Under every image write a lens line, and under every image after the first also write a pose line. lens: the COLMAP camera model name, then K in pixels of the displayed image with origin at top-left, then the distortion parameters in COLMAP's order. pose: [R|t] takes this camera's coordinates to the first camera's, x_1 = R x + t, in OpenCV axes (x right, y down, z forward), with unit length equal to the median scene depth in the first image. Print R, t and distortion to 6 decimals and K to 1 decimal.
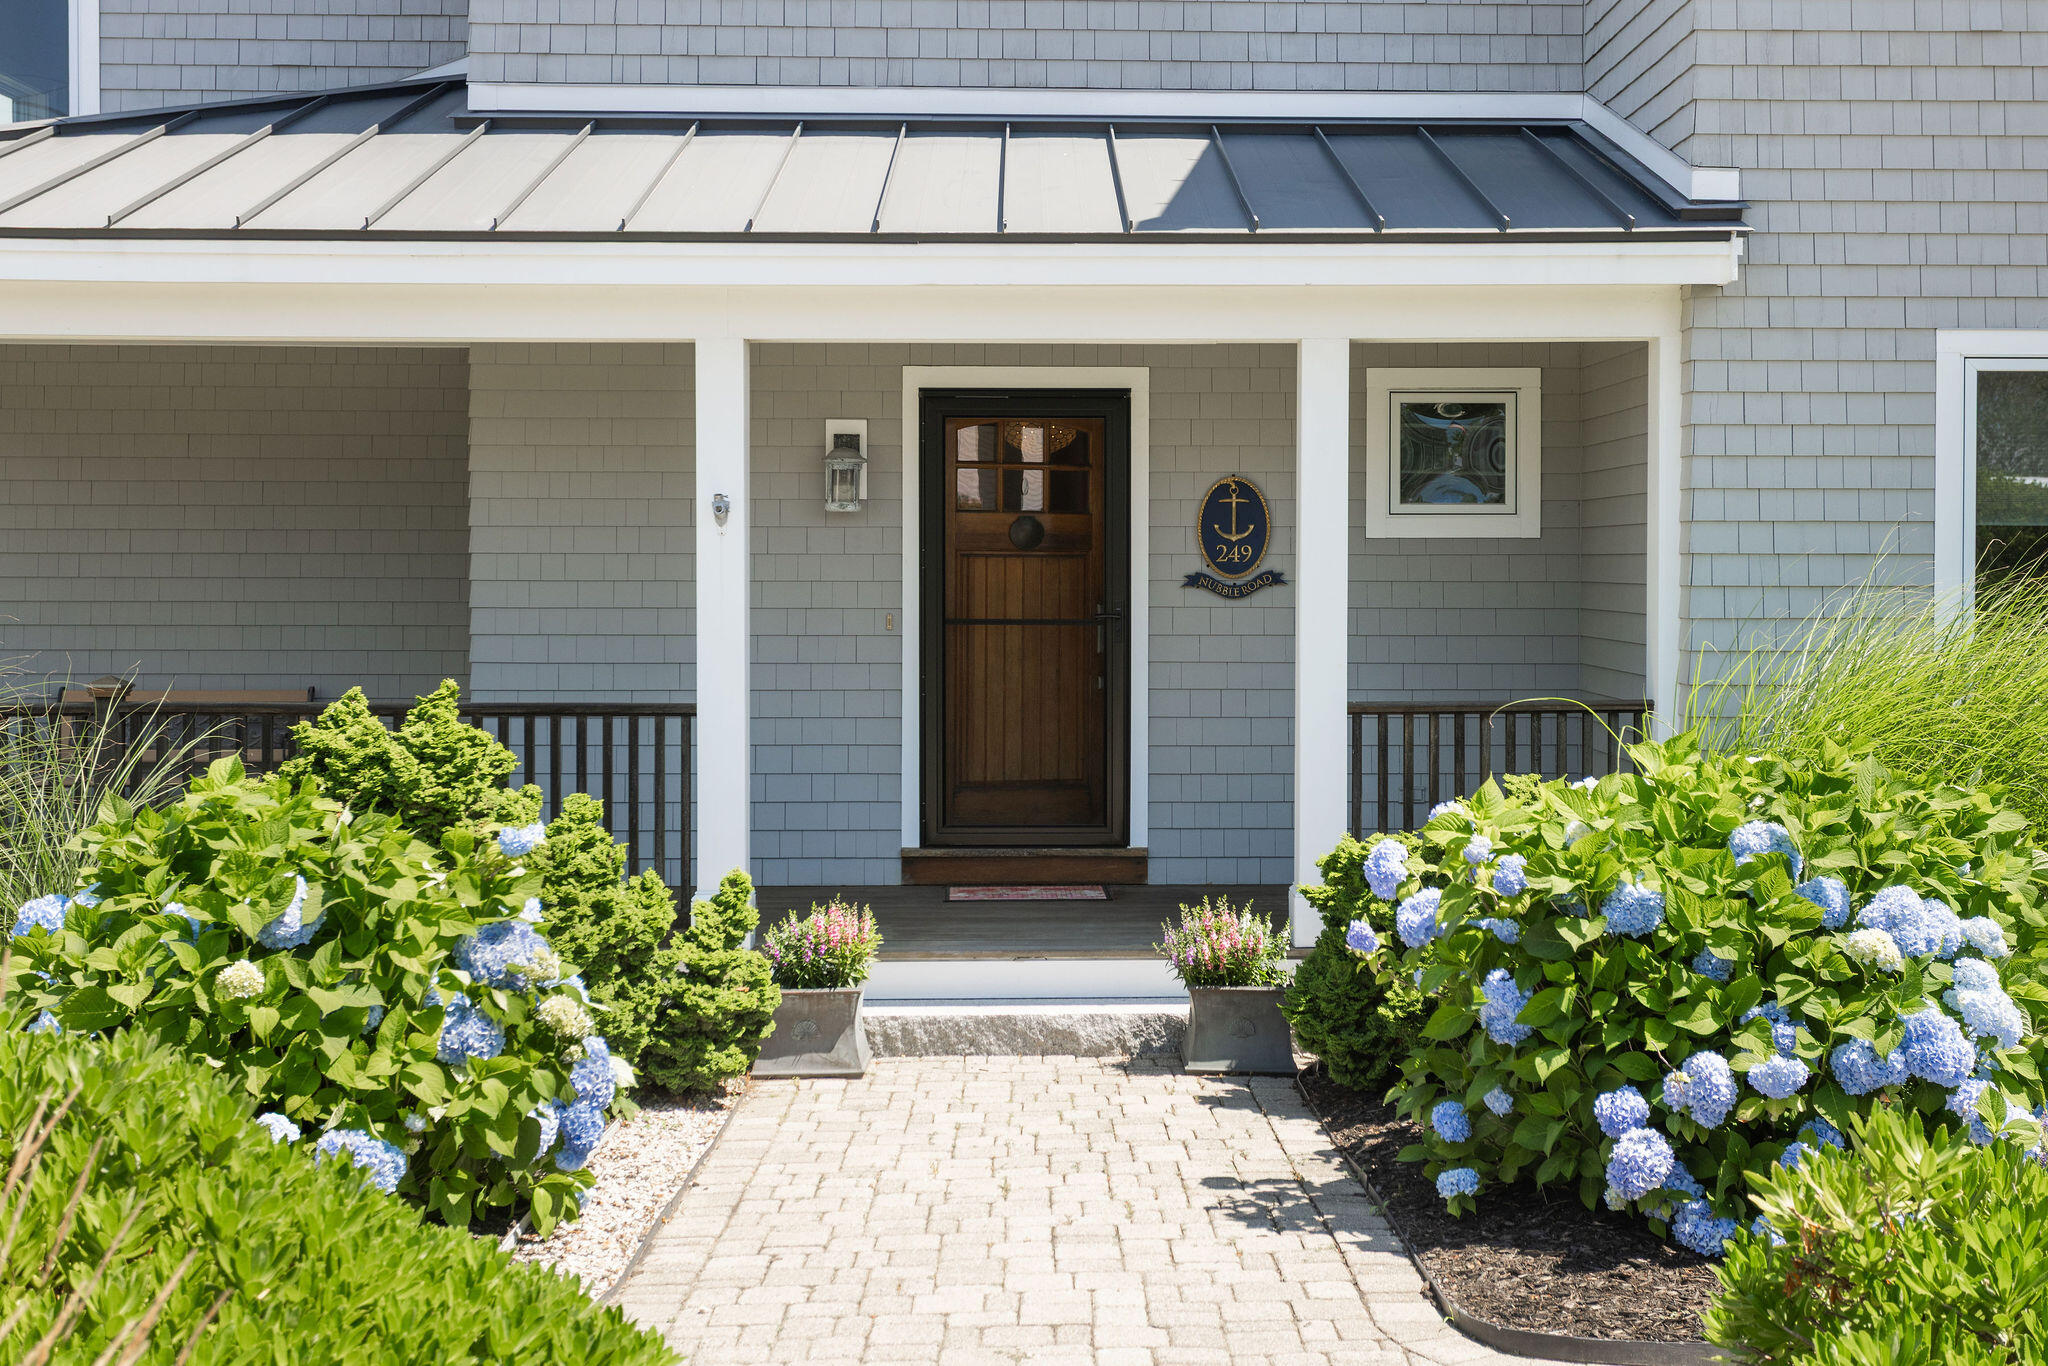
lens RADIAL K [[2868.6, 0, 1031.0], [0, 2868.6, 612.1], [0, 0, 1]] dist [0.020223, 0.000000]
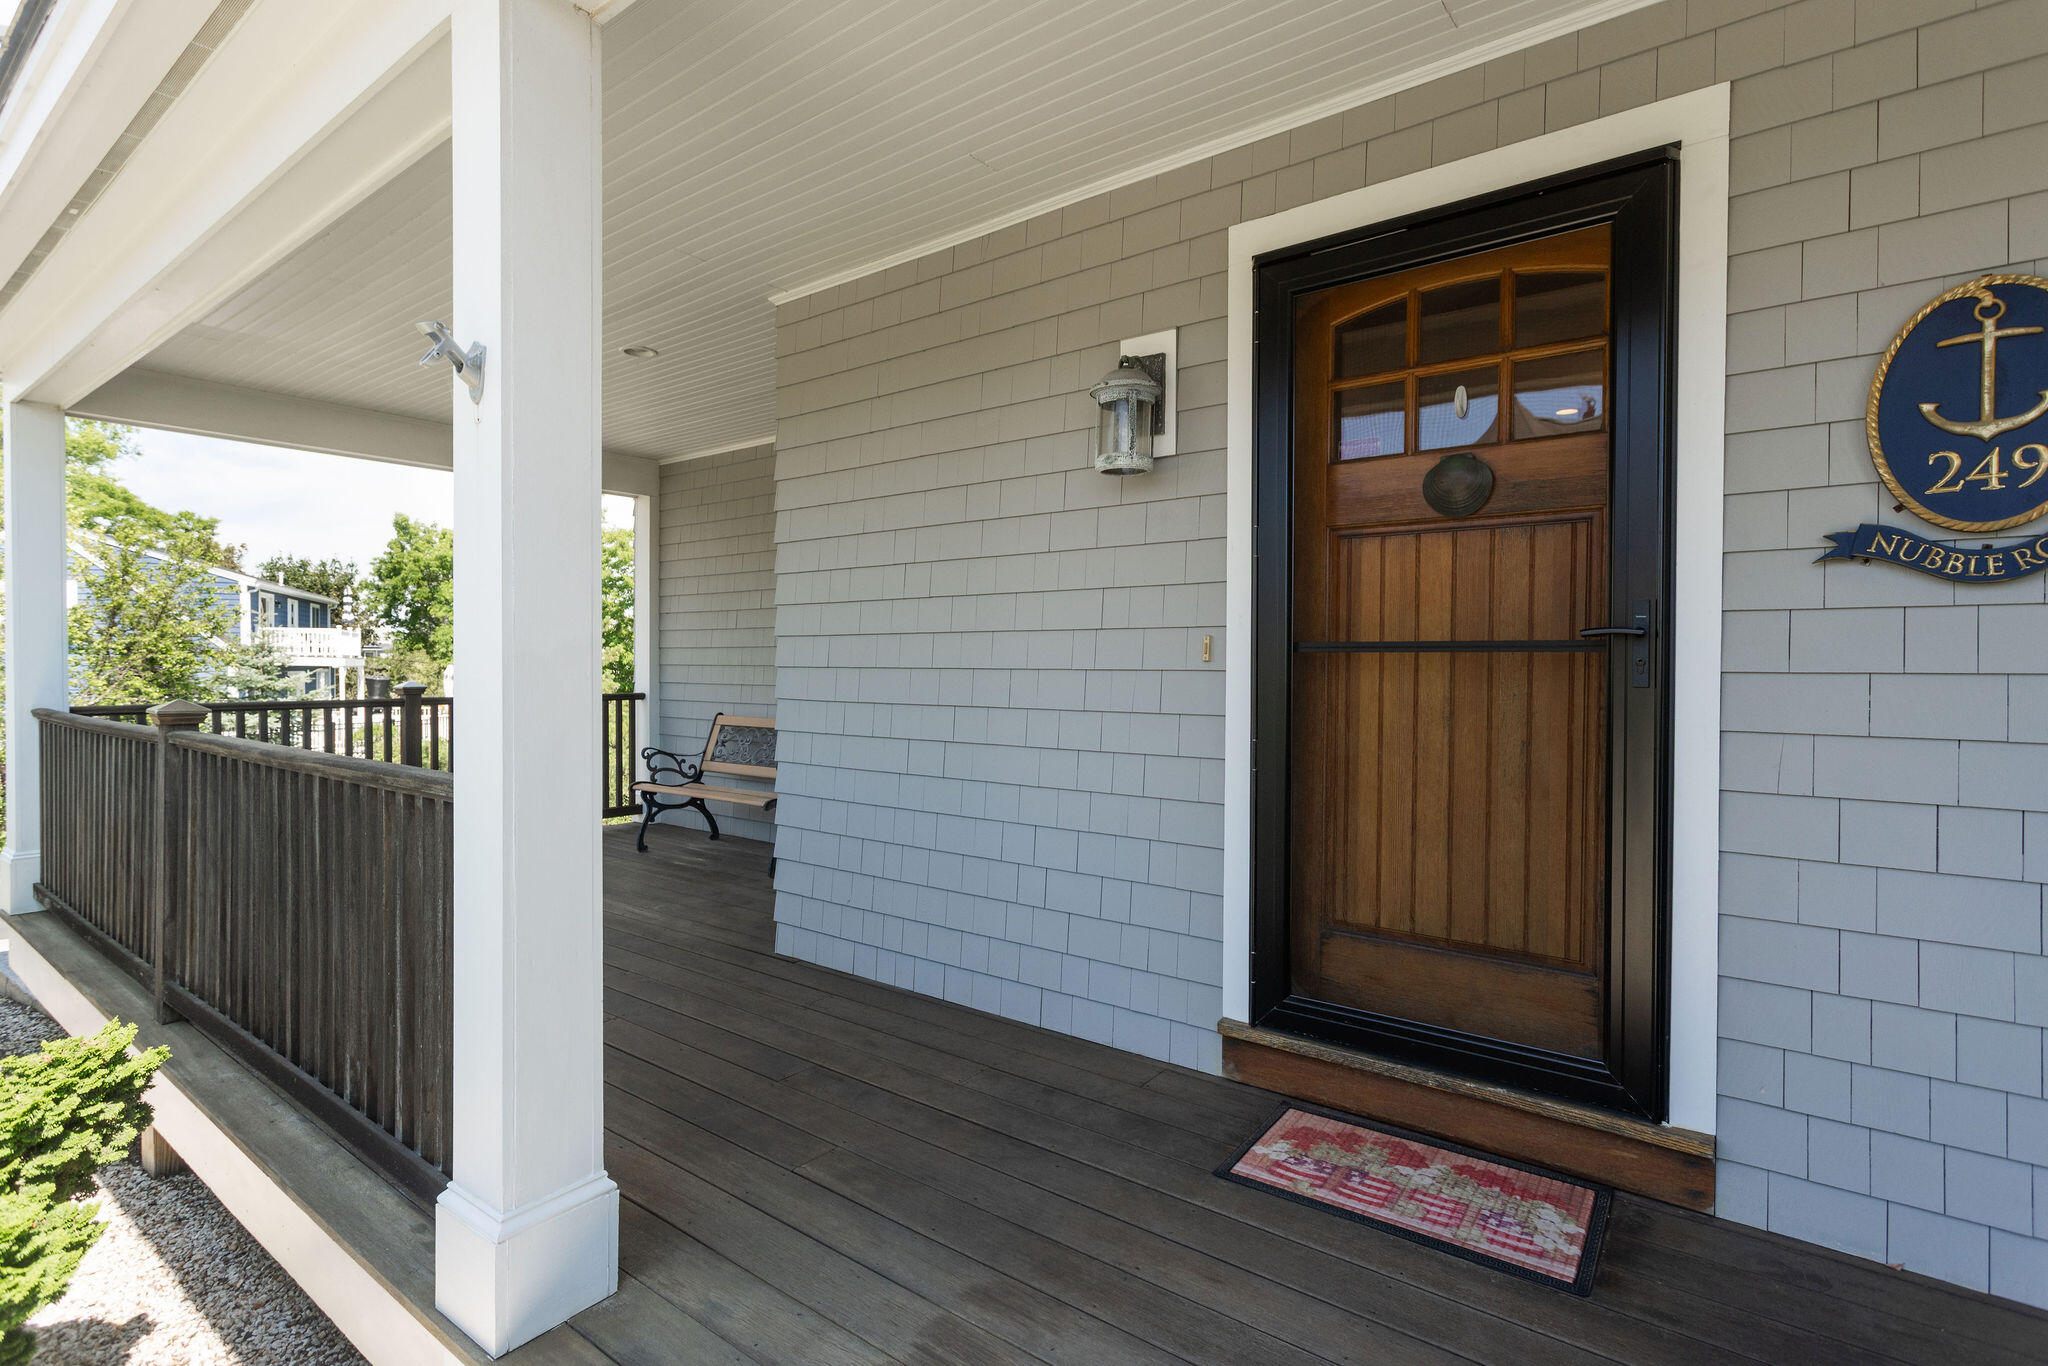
lens RADIAL K [[986.5, 0, 1028.8], [0, 986.5, 678.9], [0, 0, 1]] dist [0.002888, 0.000165]
pose [[0.750150, 0.010084, -0.661190, 0.070608], [-0.012920, 0.999916, 0.000591, 0.011713], [0.661141, 0.008099, 0.750218, 0.920537]]
